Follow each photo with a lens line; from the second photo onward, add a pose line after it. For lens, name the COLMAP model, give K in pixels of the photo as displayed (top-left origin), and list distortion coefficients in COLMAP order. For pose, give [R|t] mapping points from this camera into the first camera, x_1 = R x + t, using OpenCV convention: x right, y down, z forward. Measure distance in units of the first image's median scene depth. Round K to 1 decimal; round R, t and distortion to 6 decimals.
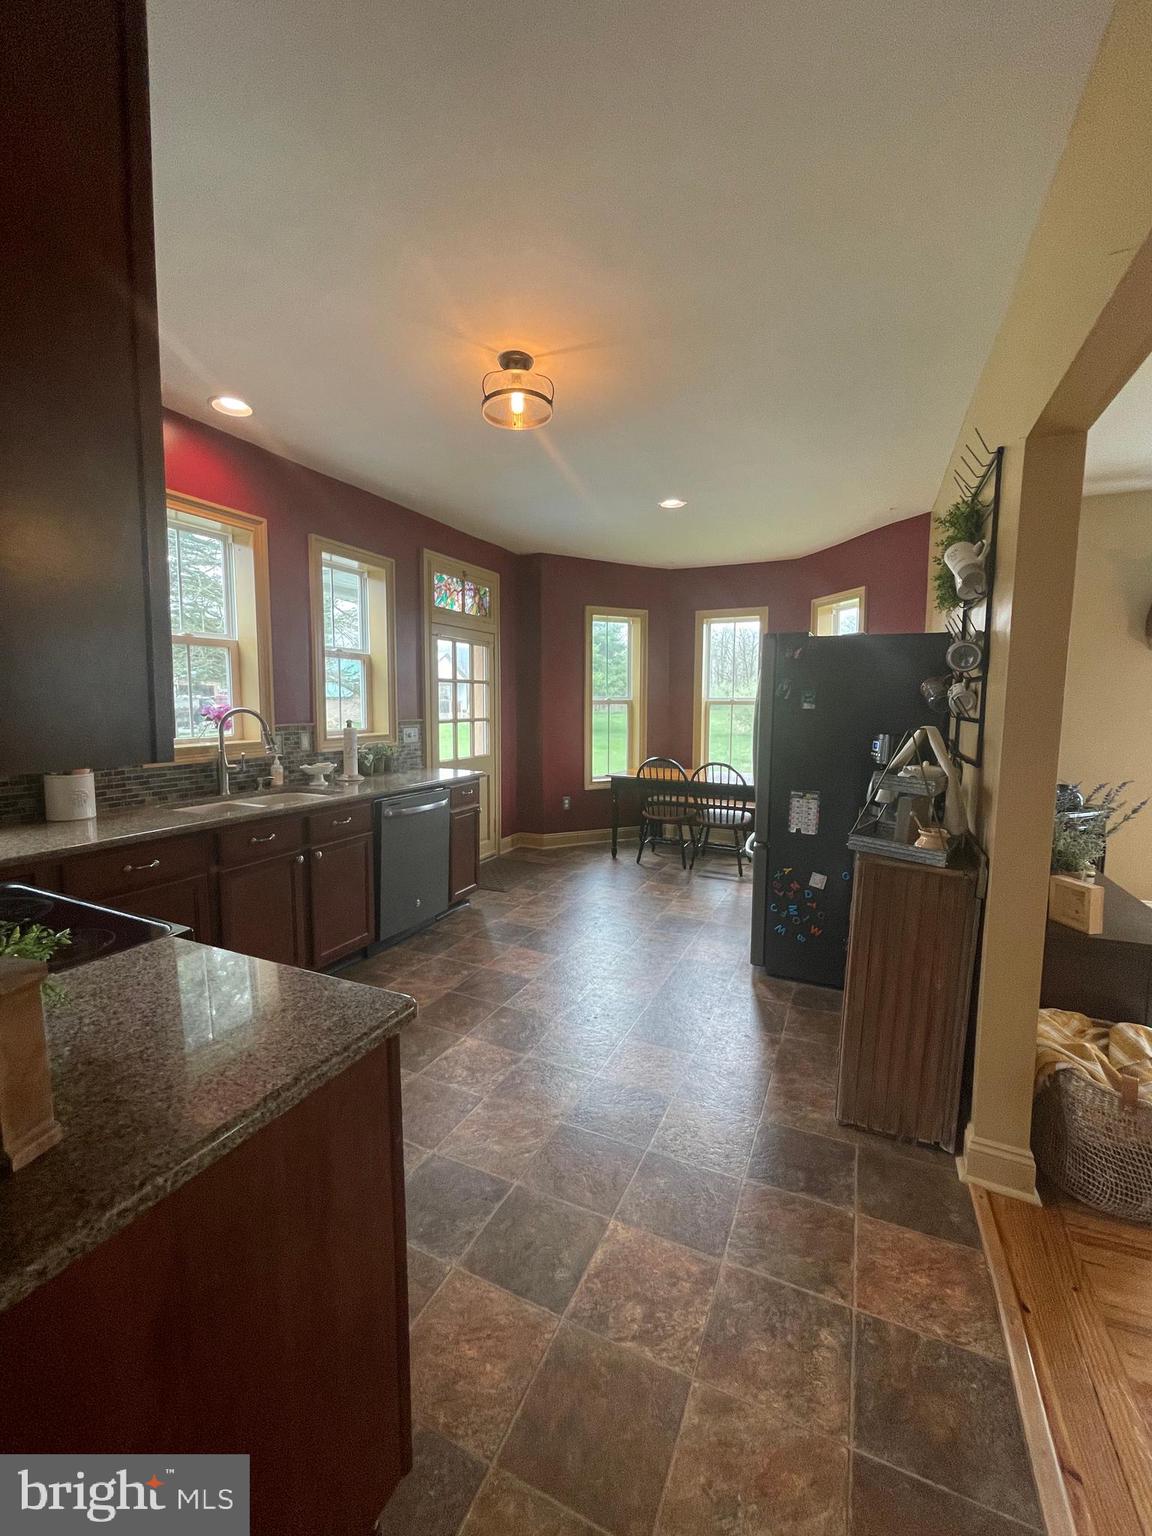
lens RADIAL K [[620.8, 0, 576.7], [0, 620.8, 759.2], [0, 0, 1]] dist [-0.003225, -0.000568]
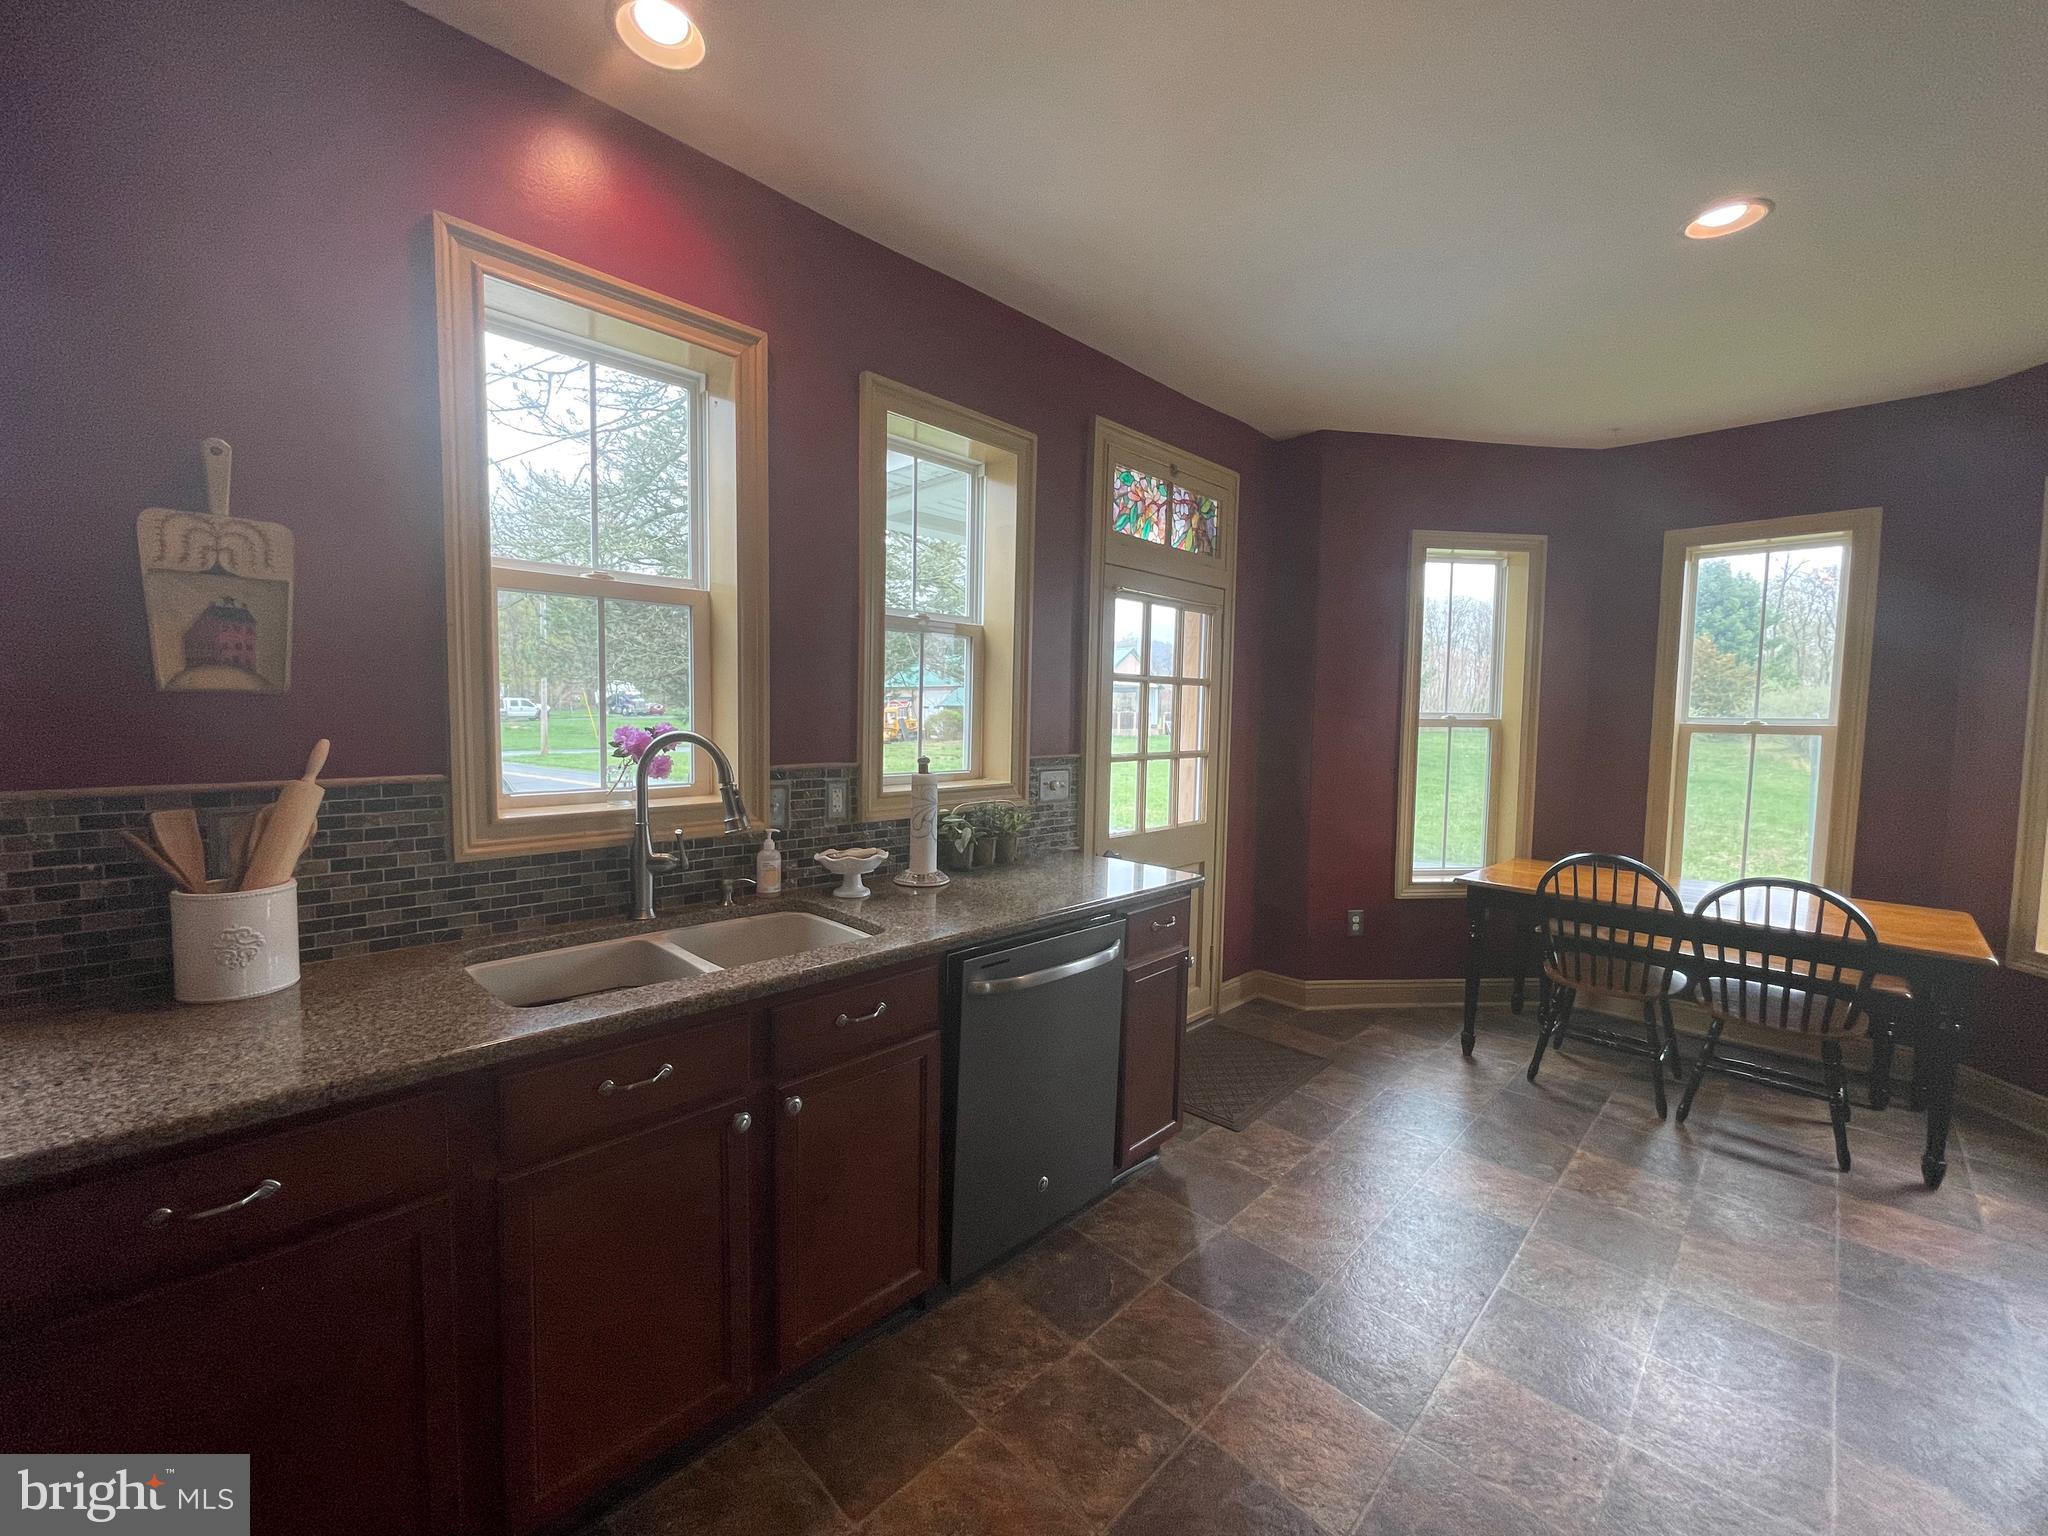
lens RADIAL K [[827.8, 0, 1014.1], [0, 827.8, 766.6], [0, 0, 1]] dist [-0.003225, -0.000568]
pose [[0.941391, 0.034167, -0.335583, -0.075850], [-0.043902, 0.998805, -0.021464, -0.038659], [0.334449, 0.034939, 0.941766, 0.364408]]
